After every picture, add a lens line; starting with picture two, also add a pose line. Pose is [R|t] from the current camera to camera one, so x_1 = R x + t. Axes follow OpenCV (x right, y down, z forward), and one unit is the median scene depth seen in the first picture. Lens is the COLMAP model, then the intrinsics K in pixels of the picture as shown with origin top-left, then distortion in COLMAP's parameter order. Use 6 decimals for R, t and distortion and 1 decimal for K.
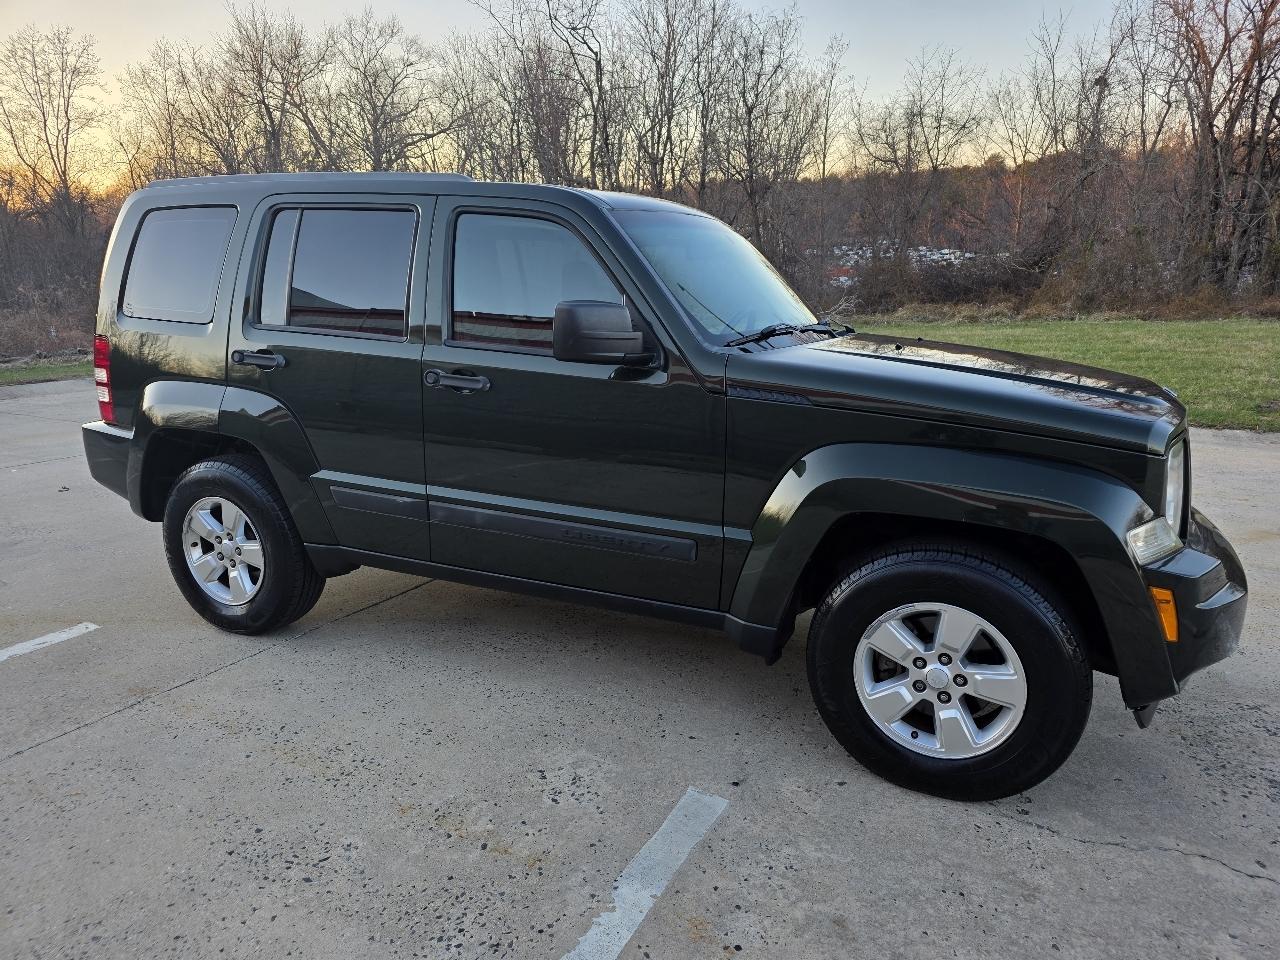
lens RADIAL K [[868.2, 0, 646.9], [0, 868.2, 481.6], [0, 0, 1]] dist [0.045838, -0.032234]
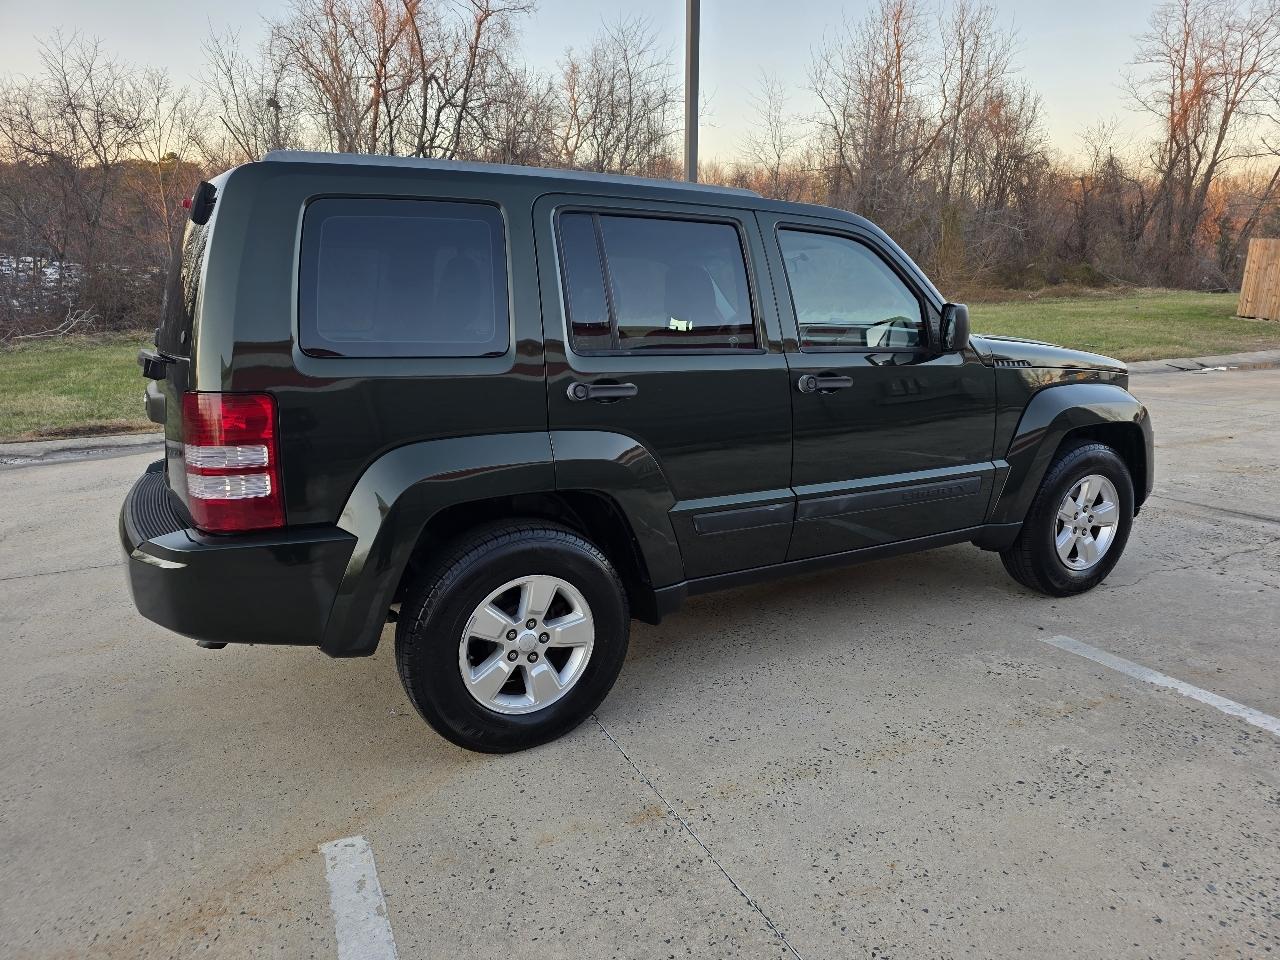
lens RADIAL K [[863.7, 0, 640.0], [0, 863.7, 480.0], [0, 0, 1]] dist [0.055409, -0.046007]
pose [[0.584274, -0.184950, 0.790201, -0.954703], [0.194541, 0.977215, 0.084878, -0.104068], [-0.787895, 0.104134, 0.606942, 0.414625]]
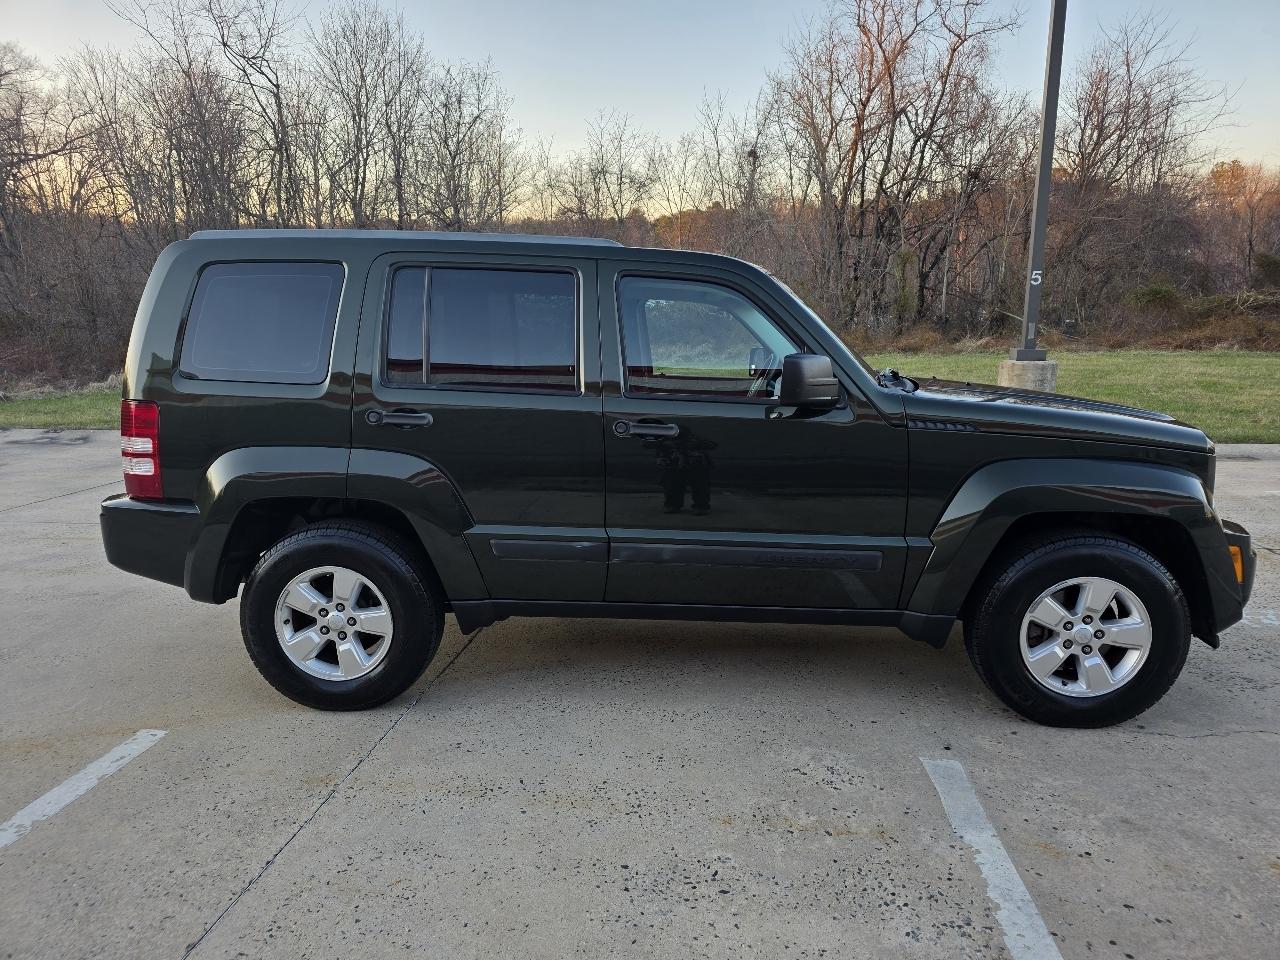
lens RADIAL K [[863.7, 0, 640.0], [0, 863.7, 480.0], [0, 0, 1]] dist [0.055409, -0.046007]
pose [[0.930247, -0.071228, 0.359954, -0.476086], [0.087309, 0.995771, -0.028593, -0.017443], [-0.356396, 0.058025, 0.932532, 0.001843]]
